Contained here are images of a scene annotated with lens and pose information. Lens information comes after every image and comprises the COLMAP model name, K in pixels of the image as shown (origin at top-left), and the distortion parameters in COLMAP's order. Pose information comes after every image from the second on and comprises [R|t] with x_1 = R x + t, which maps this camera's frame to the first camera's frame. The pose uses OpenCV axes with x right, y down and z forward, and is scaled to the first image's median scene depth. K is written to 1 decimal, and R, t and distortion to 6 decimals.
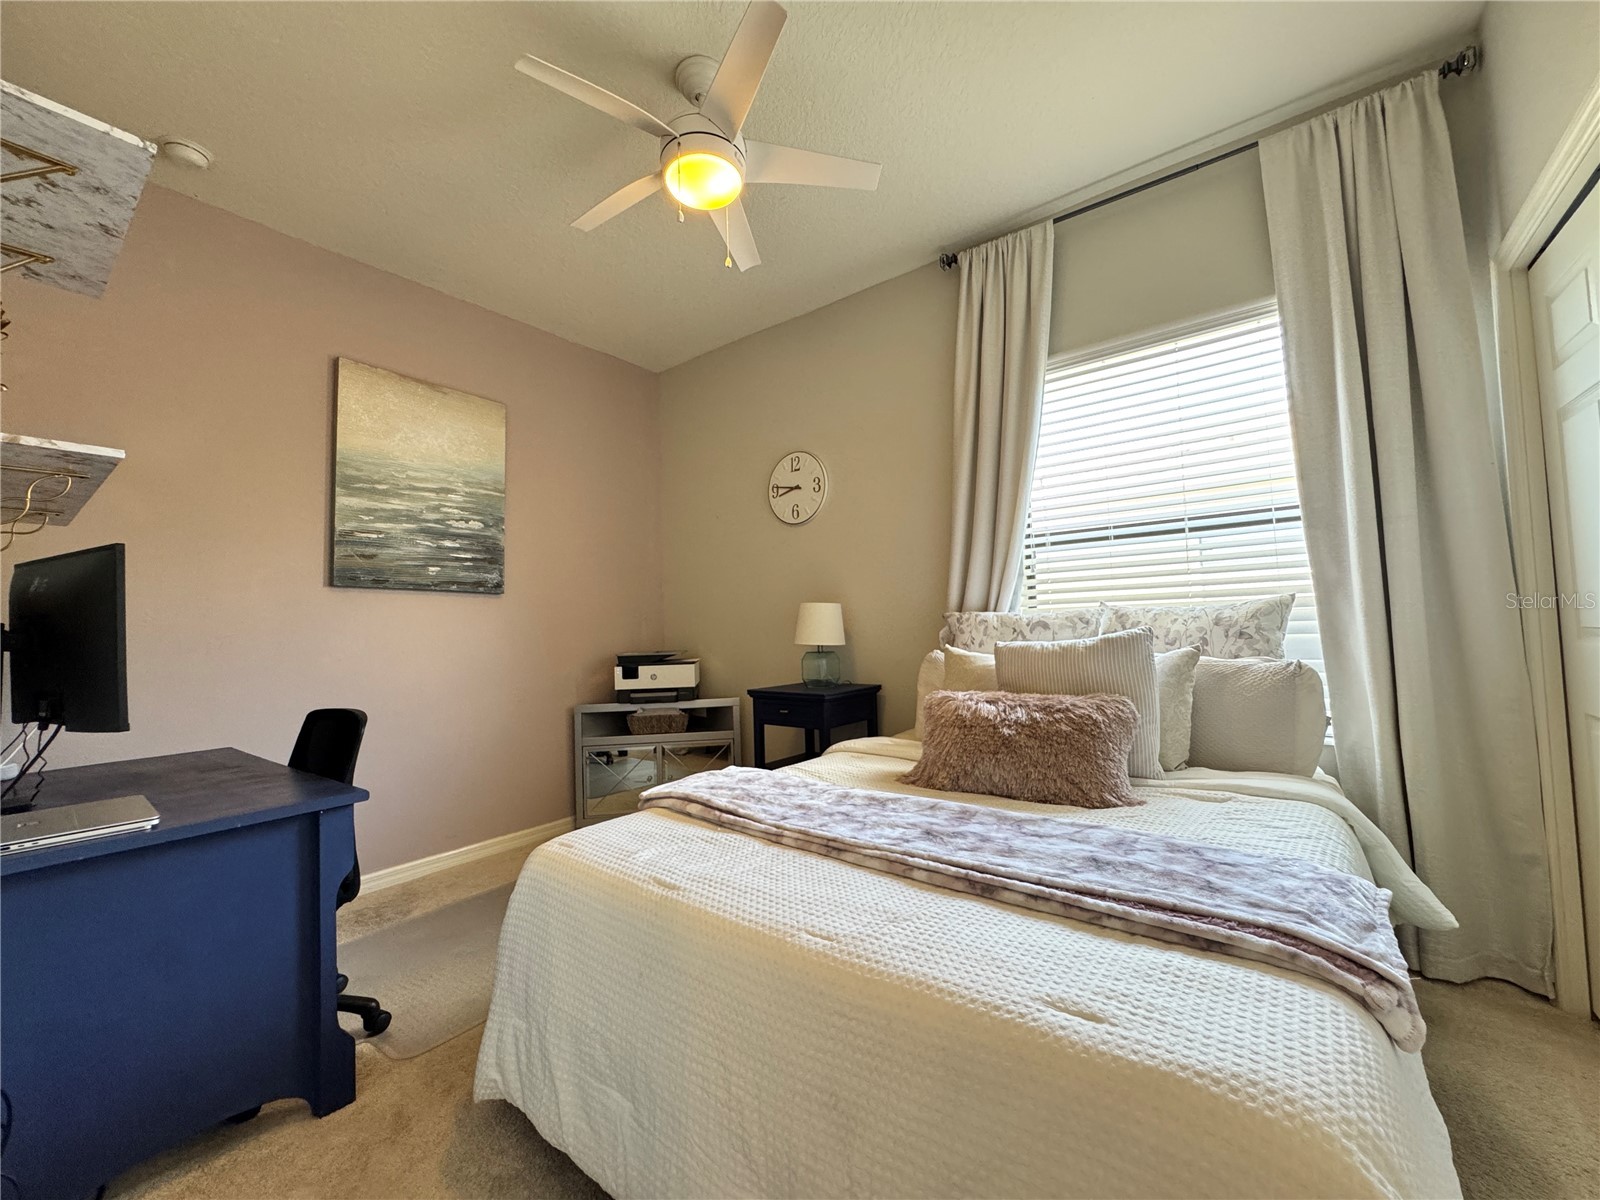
lens RADIAL K [[639.2, 0, 798.9], [0, 639.2, 601.0], [0, 0, 1]] dist [0.003009, -0.000086]
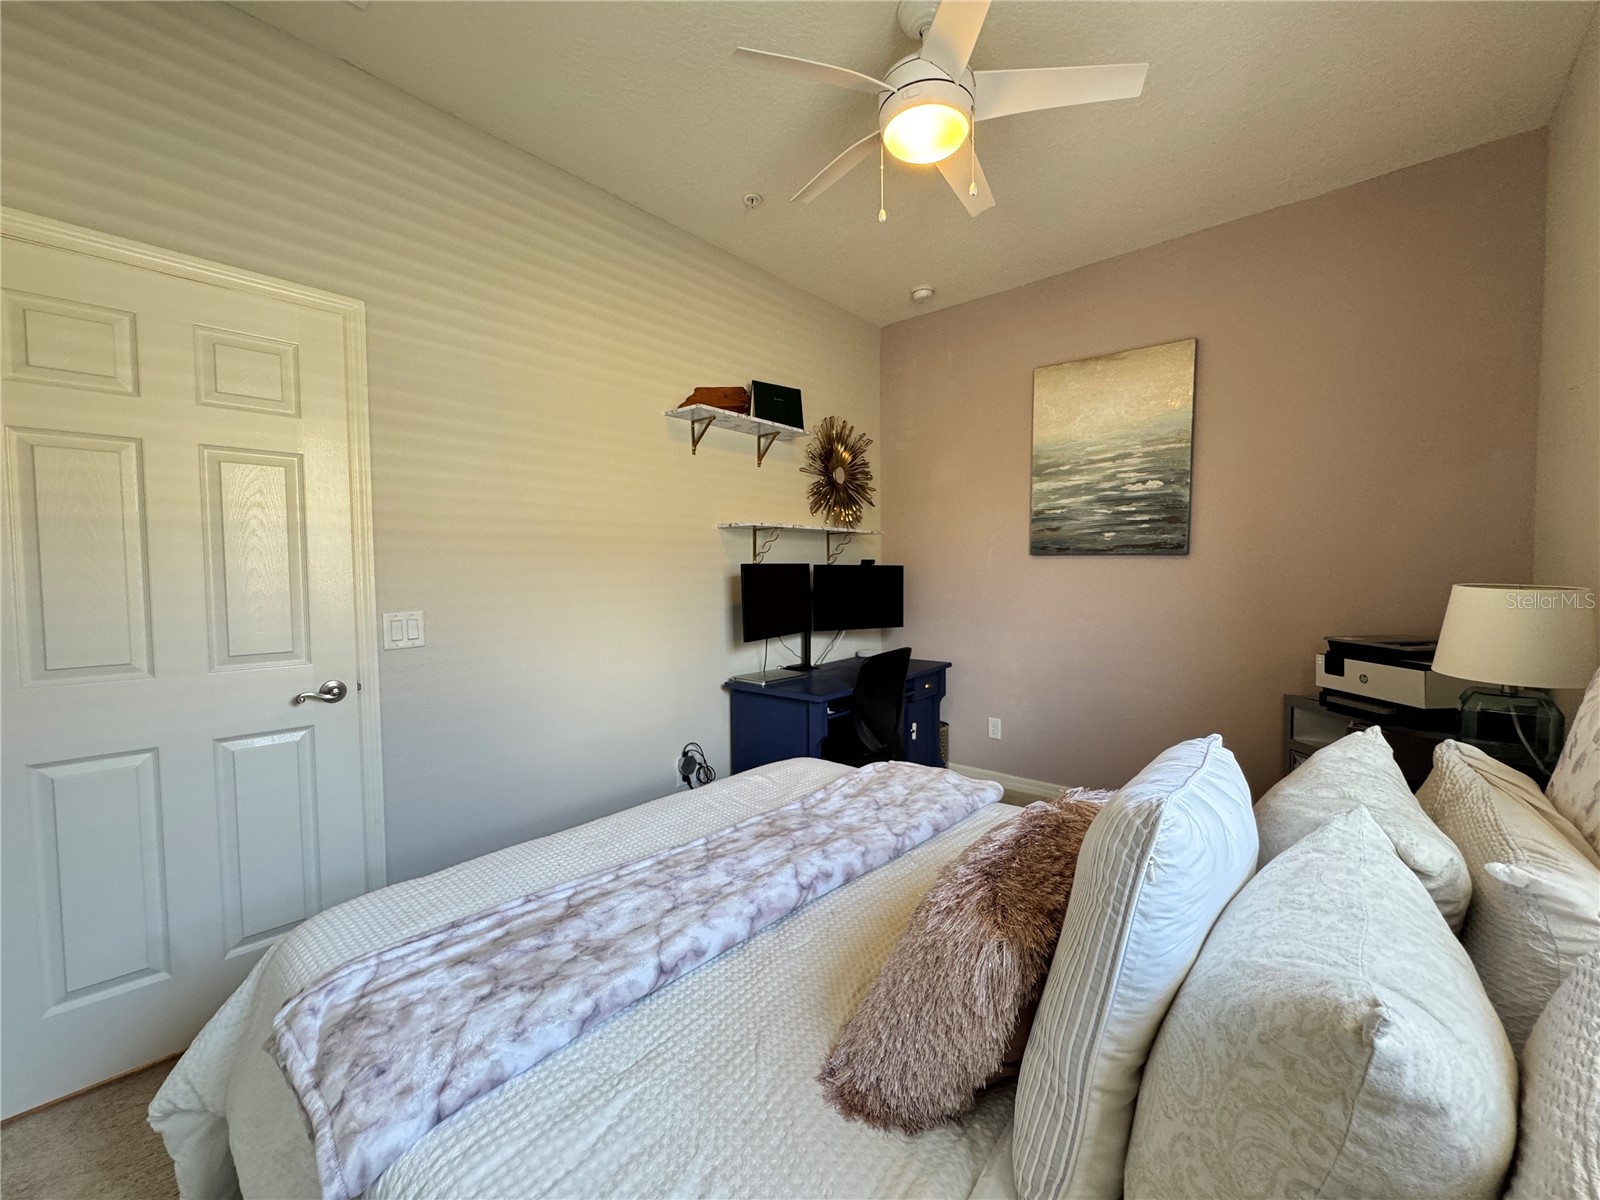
lens RADIAL K [[639.2, 0, 798.9], [0, 639.2, 601.0], [0, 0, 1]] dist [0.003009, -0.000086]
pose [[-0.055127, 0.078000, -0.995428, 0.527001], [0.054313, 0.995702, 0.075014, -0.048022], [0.997001, -0.049930, -0.059127, 0.545627]]
